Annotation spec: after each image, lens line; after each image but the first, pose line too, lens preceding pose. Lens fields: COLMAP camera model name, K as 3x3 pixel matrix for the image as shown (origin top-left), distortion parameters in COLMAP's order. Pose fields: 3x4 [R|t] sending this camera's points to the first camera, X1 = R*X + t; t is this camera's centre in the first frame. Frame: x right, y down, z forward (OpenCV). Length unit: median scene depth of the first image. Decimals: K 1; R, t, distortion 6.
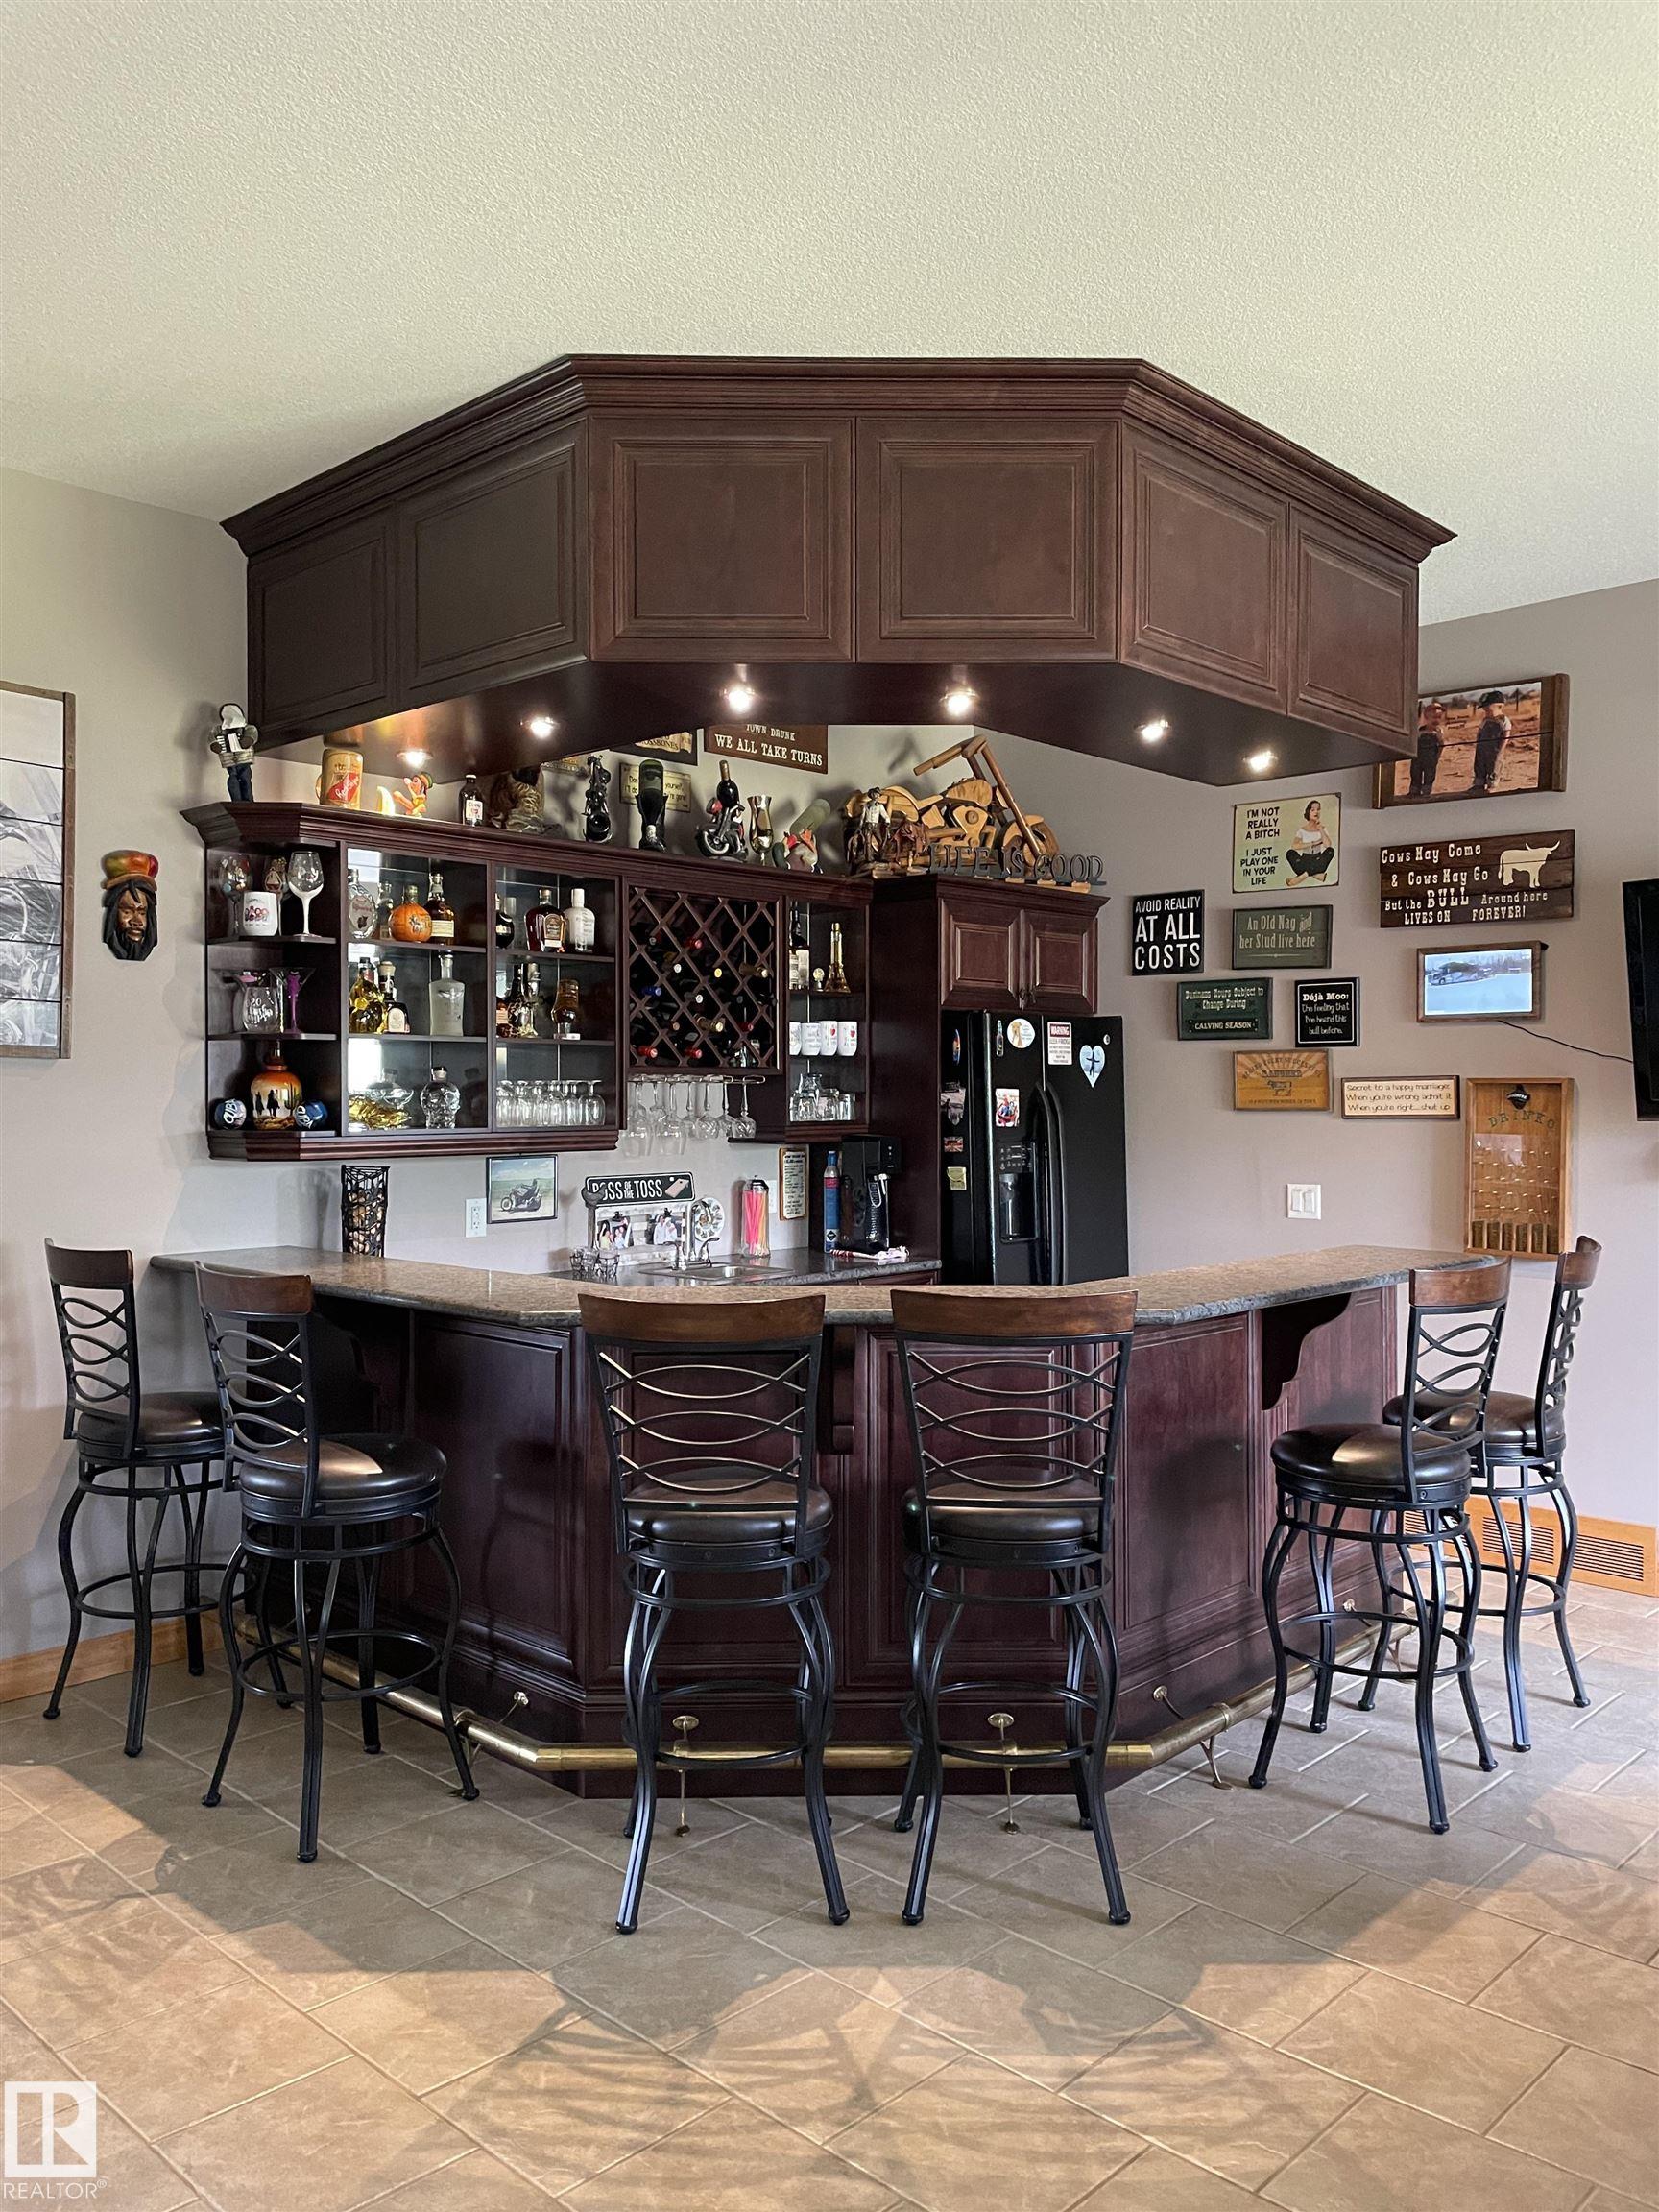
lens RADIAL K [[1685.1, 0, 826.6], [0, 1685.1, 1098.3], [0, 0, 1]] dist [0.073860, -0.091954]
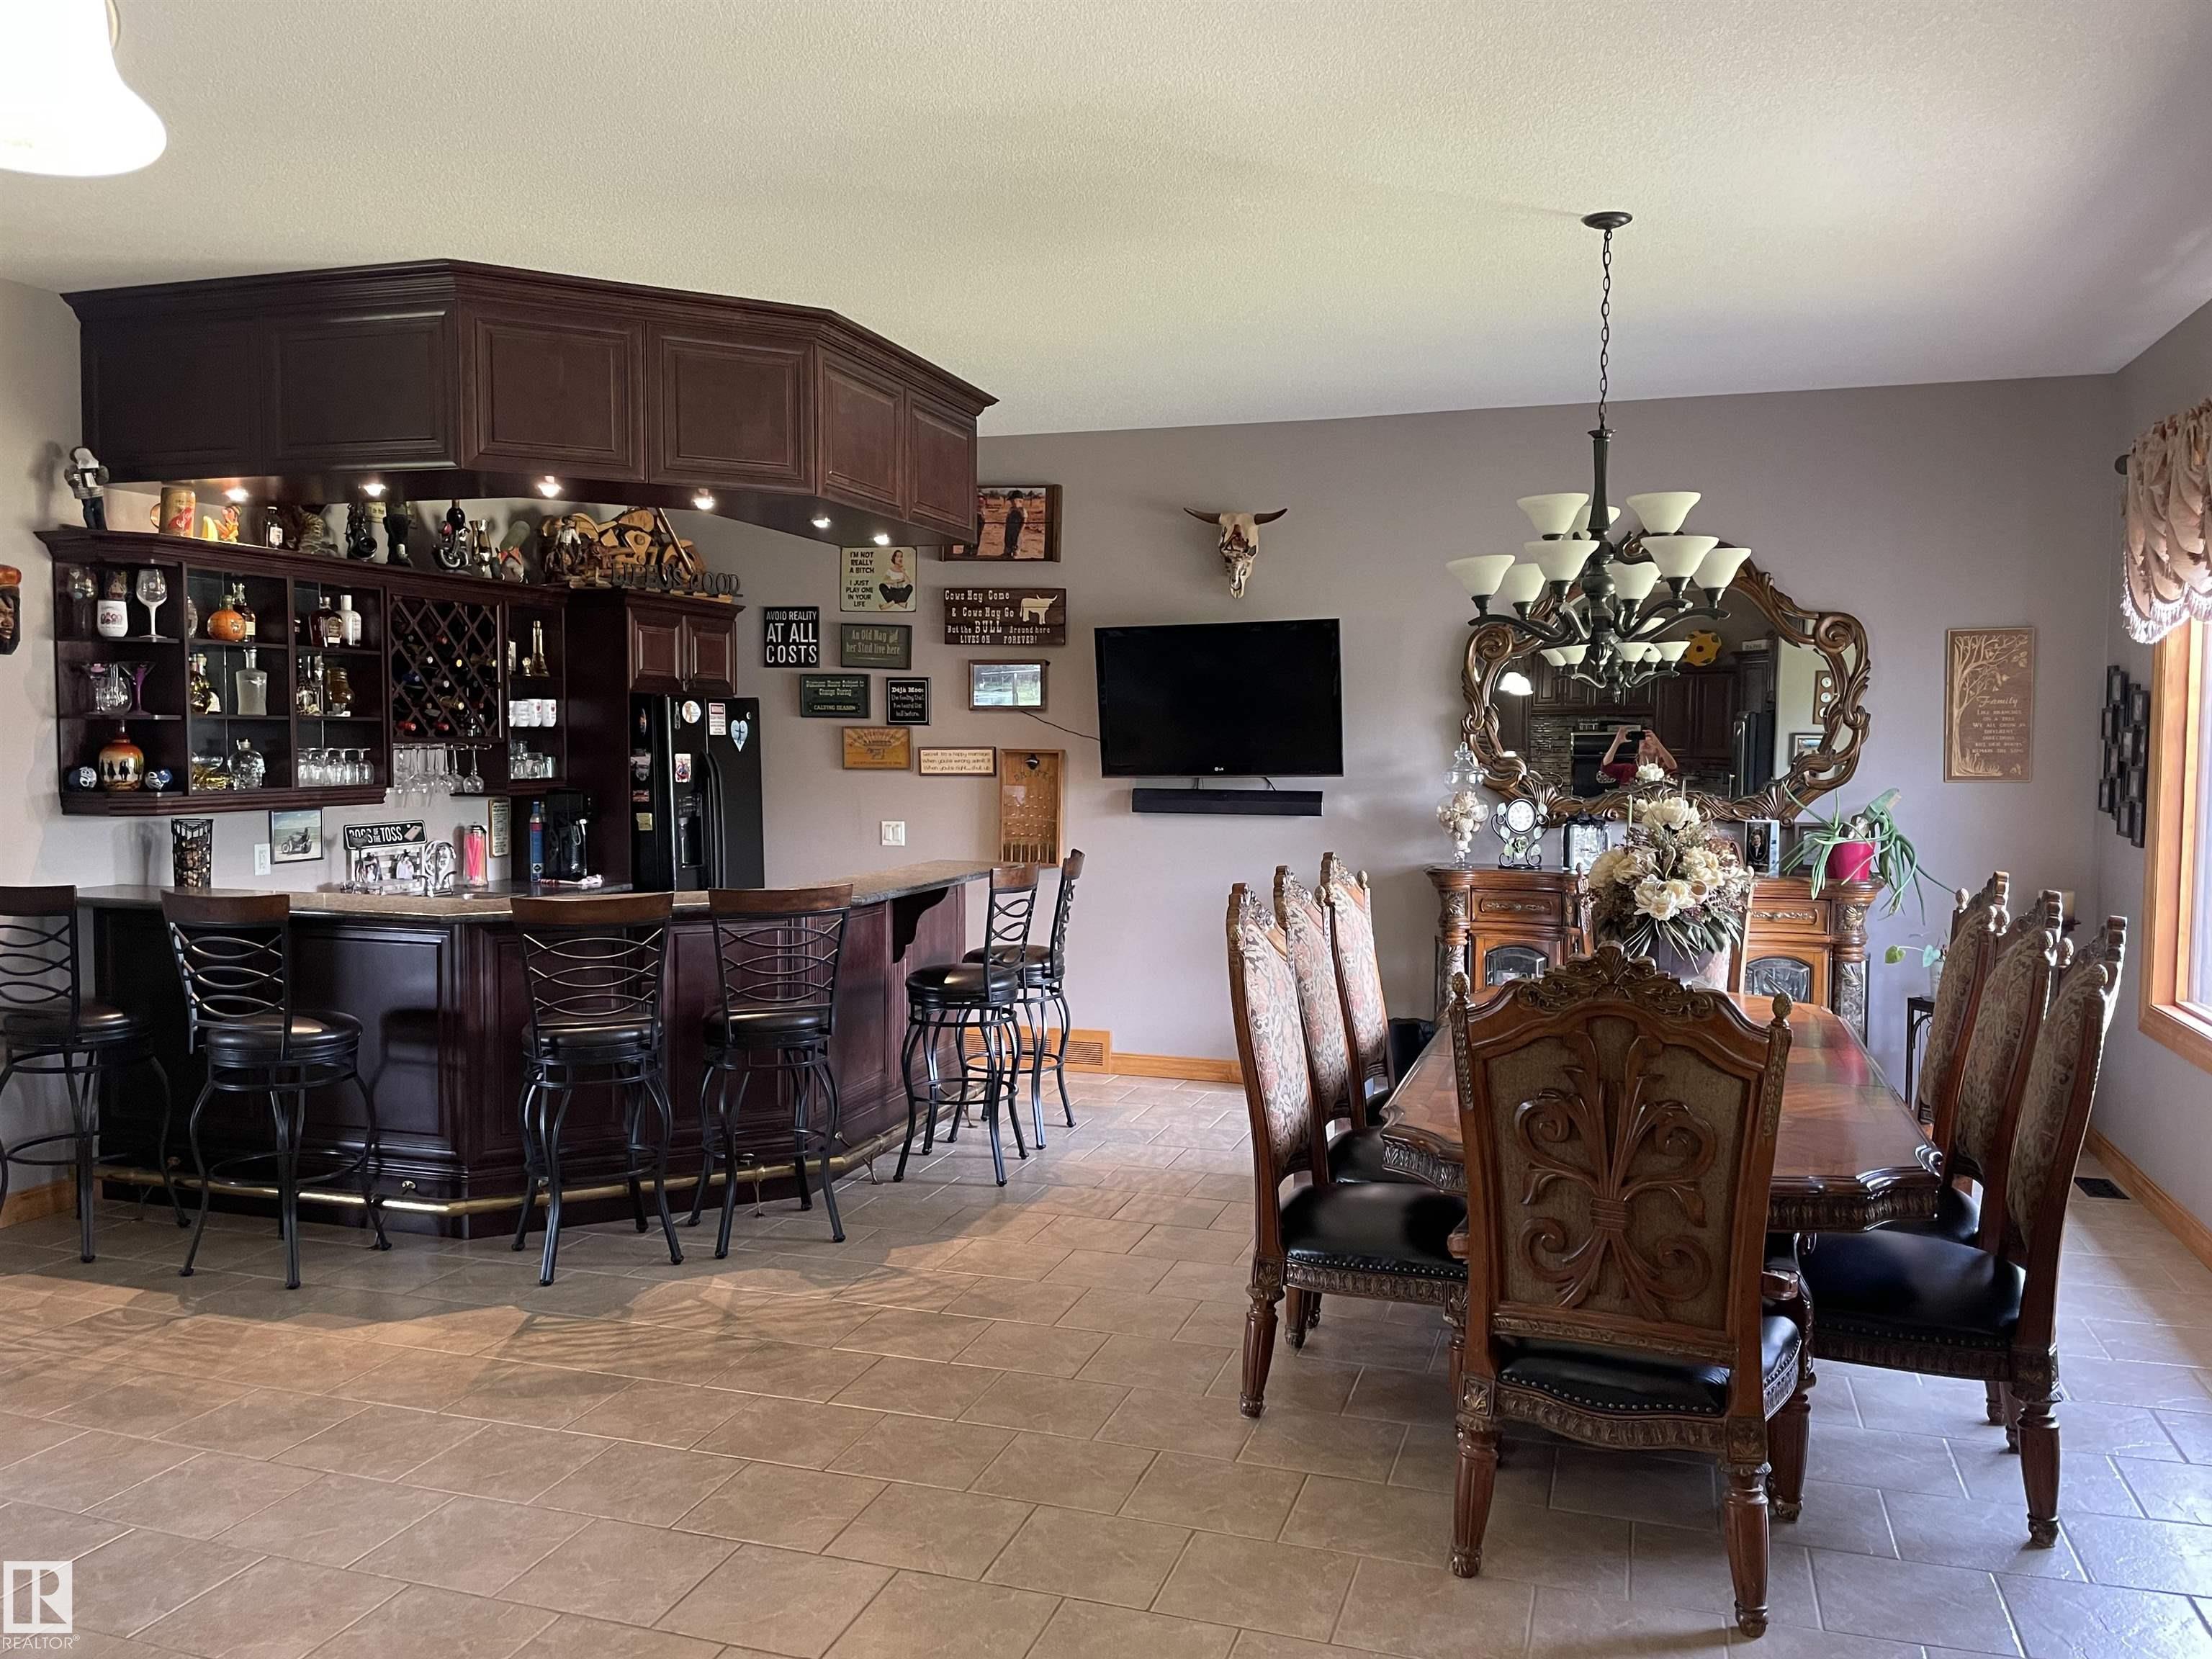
lens RADIAL K [[1685.1, 0, 1108.5], [0, 1685.1, 828.7], [0, 0, 1]] dist [0.073860, -0.091954]
pose [[0.898208, -0.018523, 0.439180, -0.242530], [-0.005127, 0.998602, 0.052601, -0.025054], [-0.439541, -0.049498, 0.896858, -0.478006]]
